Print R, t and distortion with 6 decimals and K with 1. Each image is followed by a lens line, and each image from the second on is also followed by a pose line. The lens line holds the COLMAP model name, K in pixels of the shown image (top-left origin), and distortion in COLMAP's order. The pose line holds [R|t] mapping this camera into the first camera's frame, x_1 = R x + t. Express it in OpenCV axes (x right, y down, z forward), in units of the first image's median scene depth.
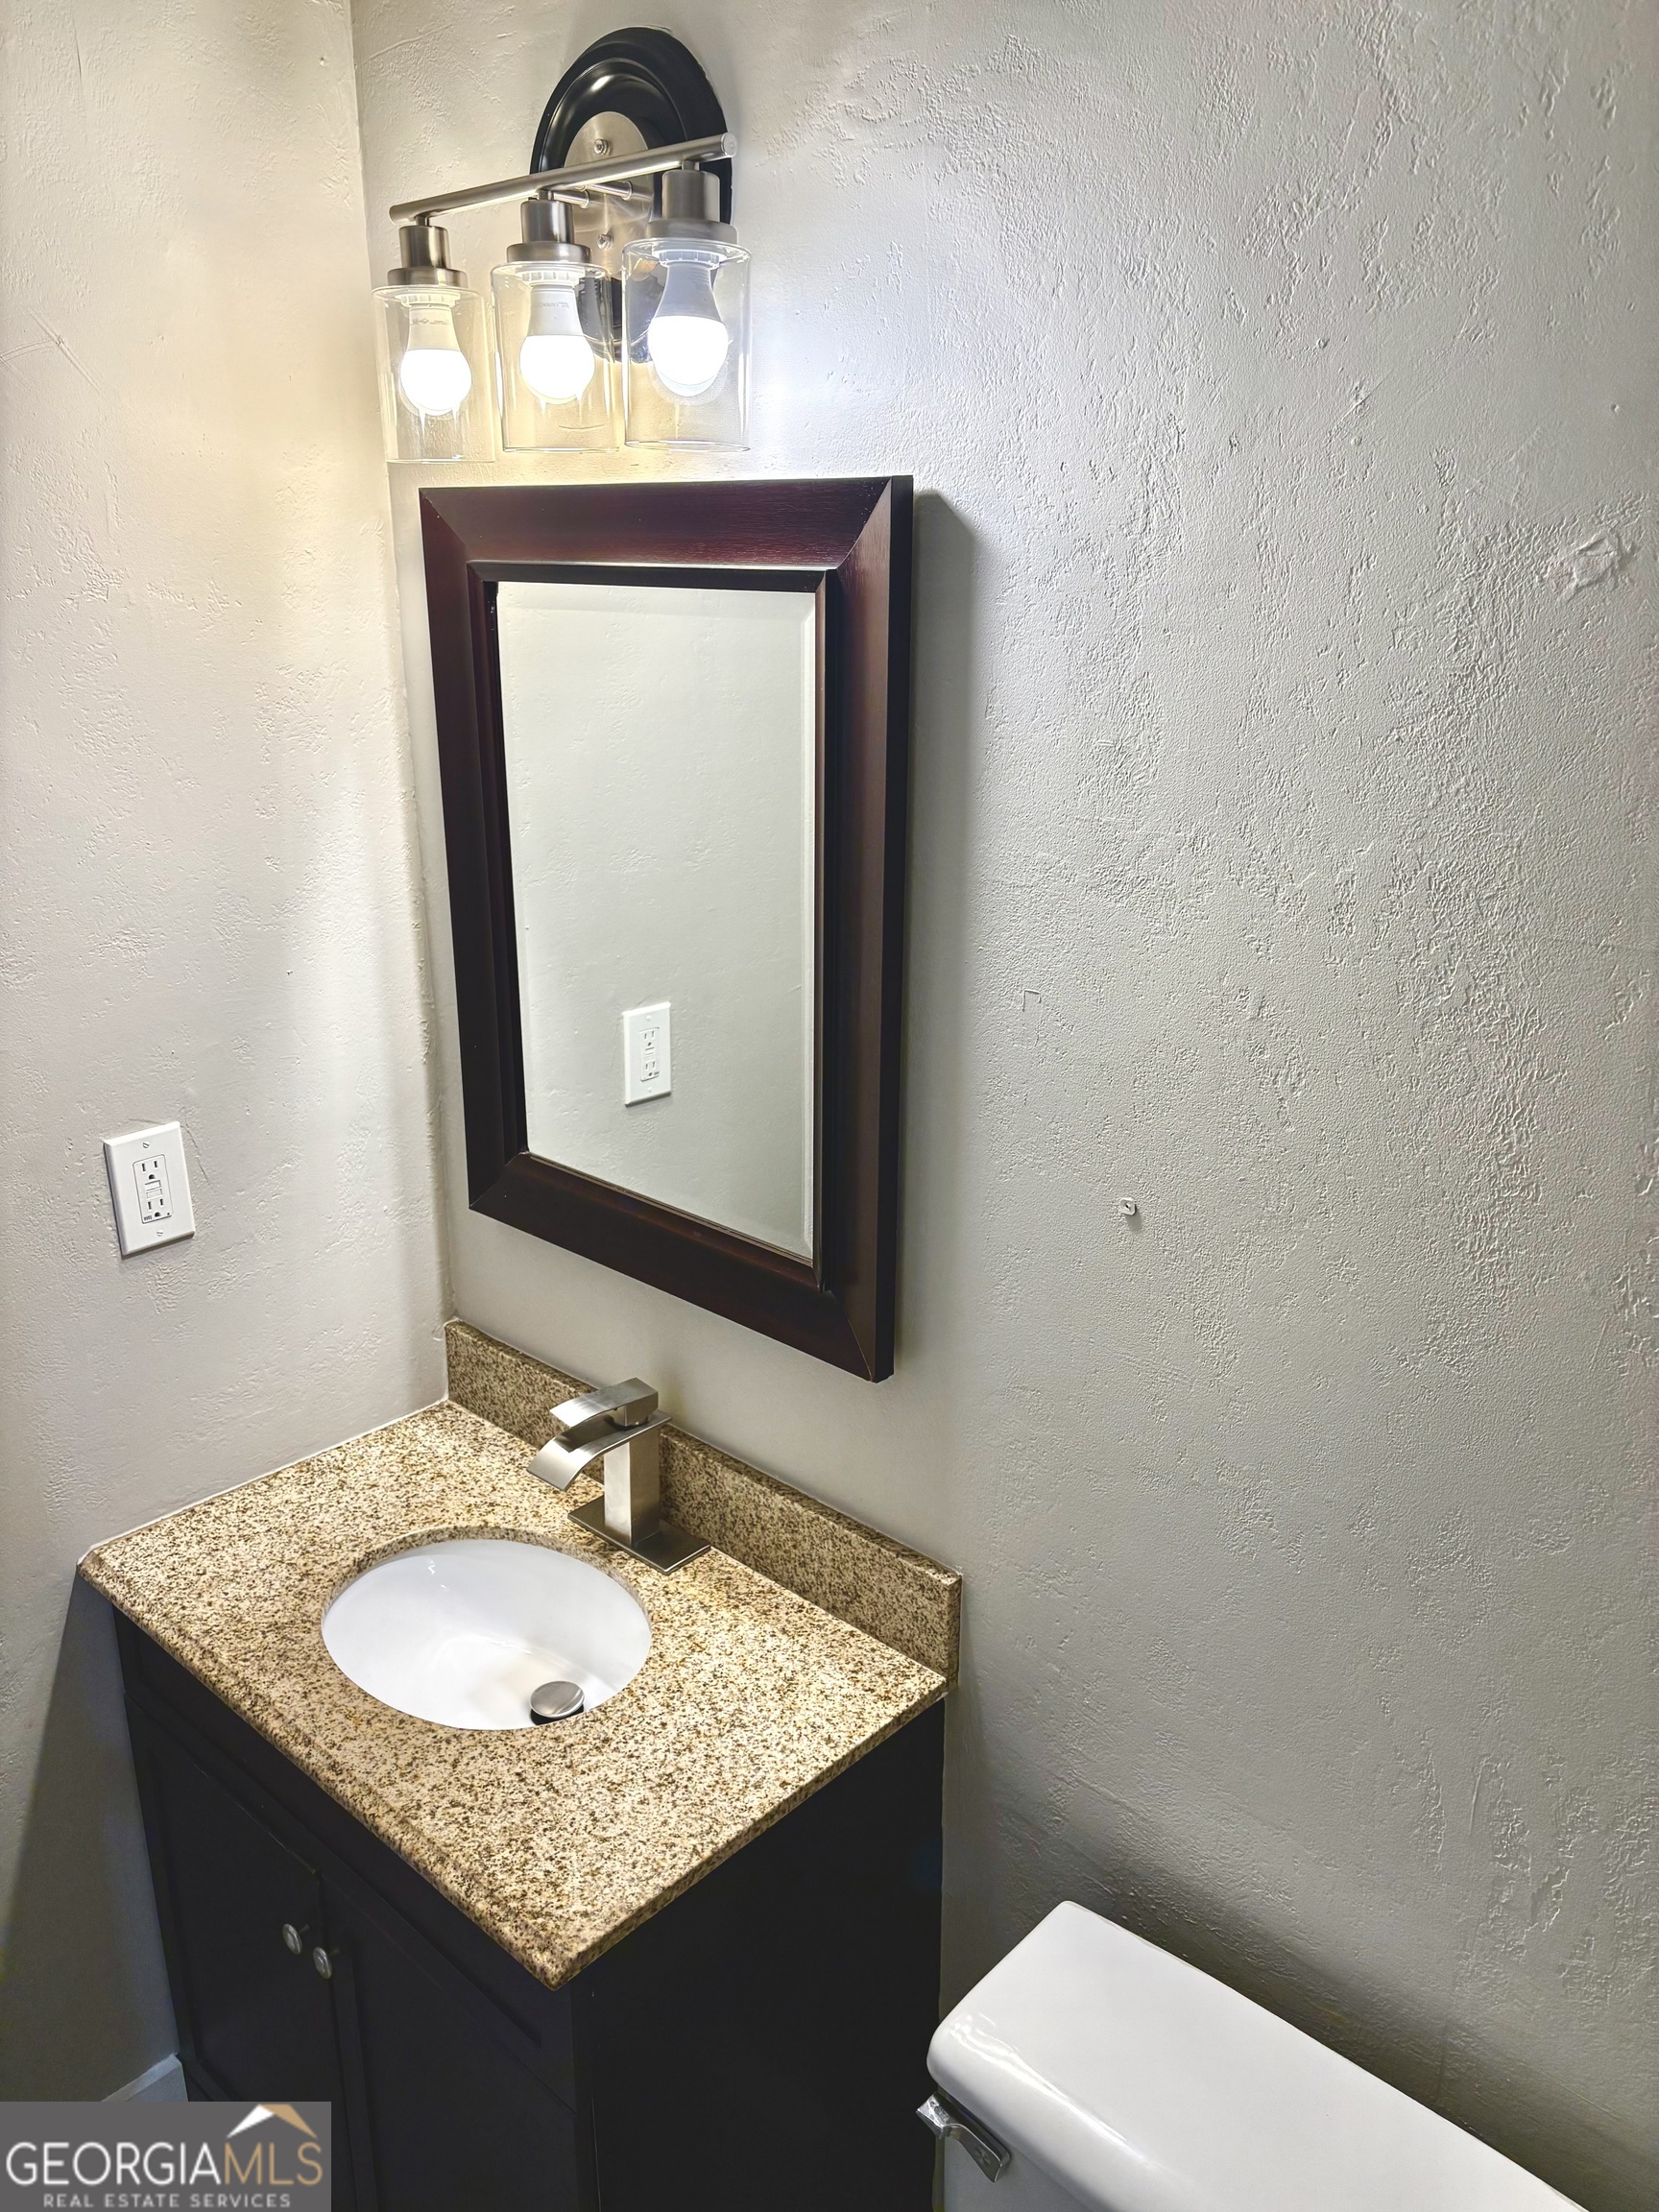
lens RADIAL K [[1671.7, 0, 829.5], [0, 1671.7, 1106.0], [0, 0, 1]] dist [0.036268, -0.026463]
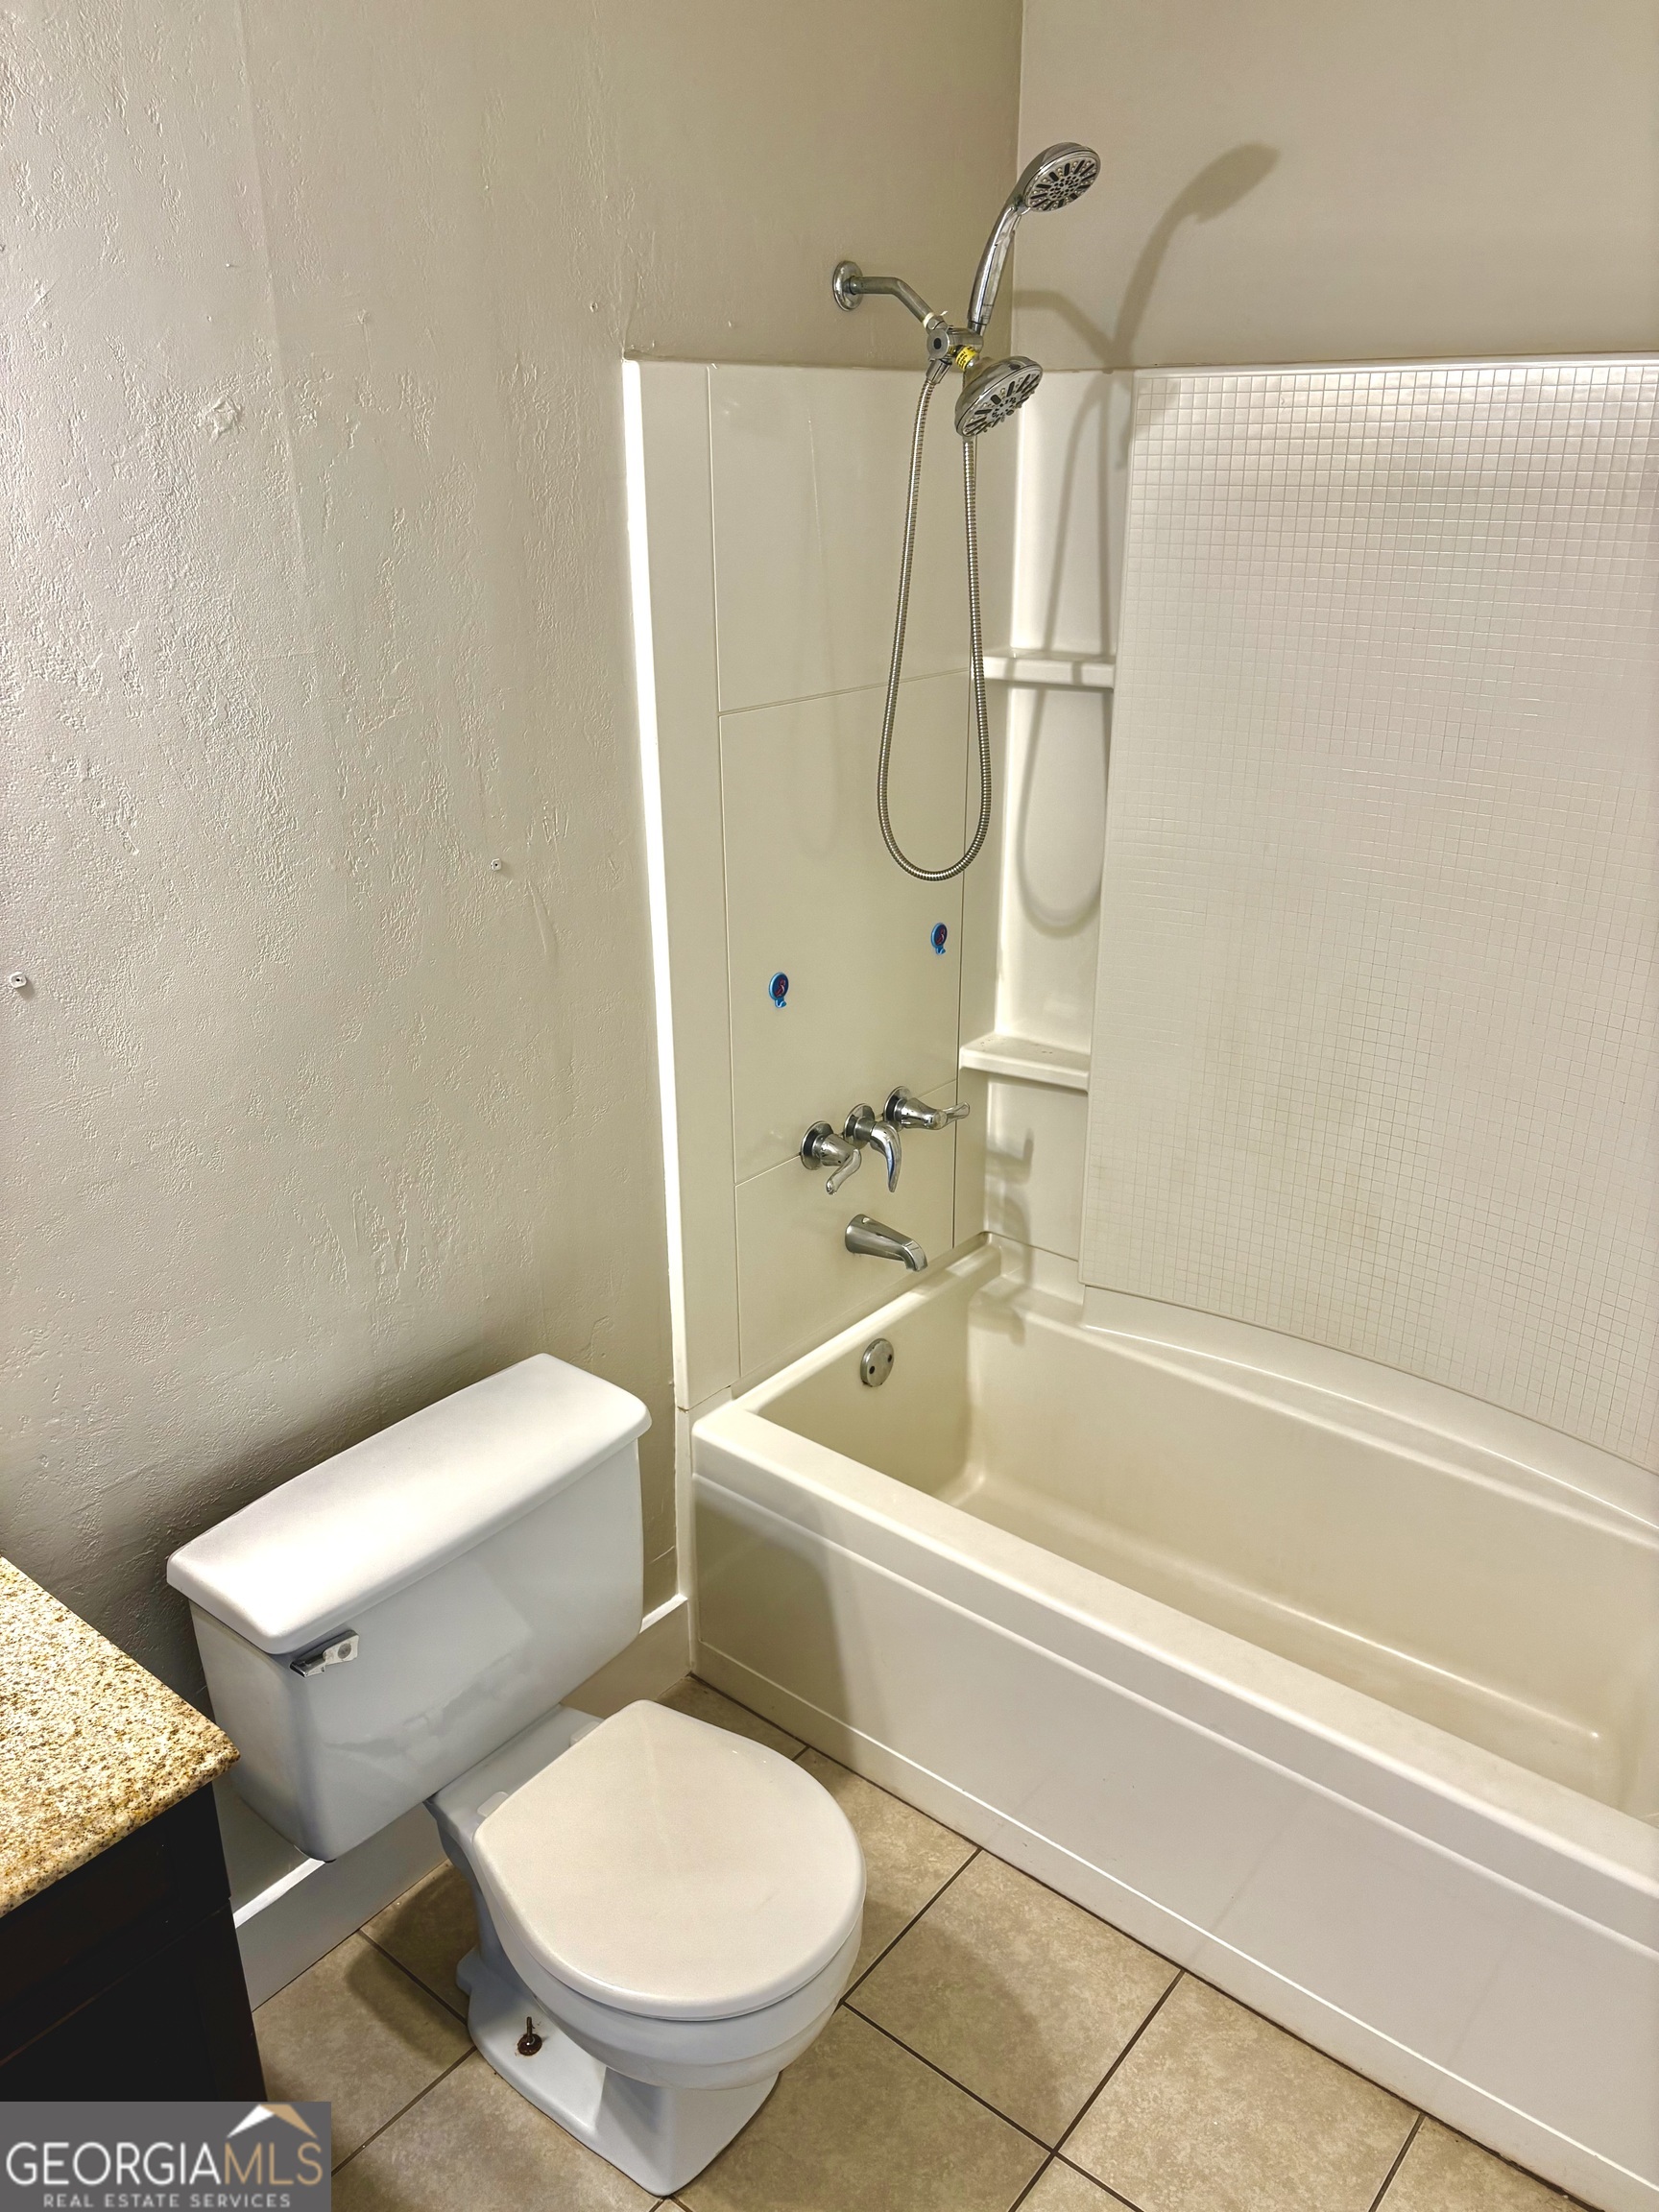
lens RADIAL K [[1671.7, 0, 829.5], [0, 1671.7, 1106.0], [0, 0, 1]] dist [0.036268, -0.026463]
pose [[-0.059188, -0.379419, 0.923330, -1.135642], [0.316306, 0.870162, 0.377847, -0.150093], [-0.946809, 0.314419, 0.068509, 0.471414]]
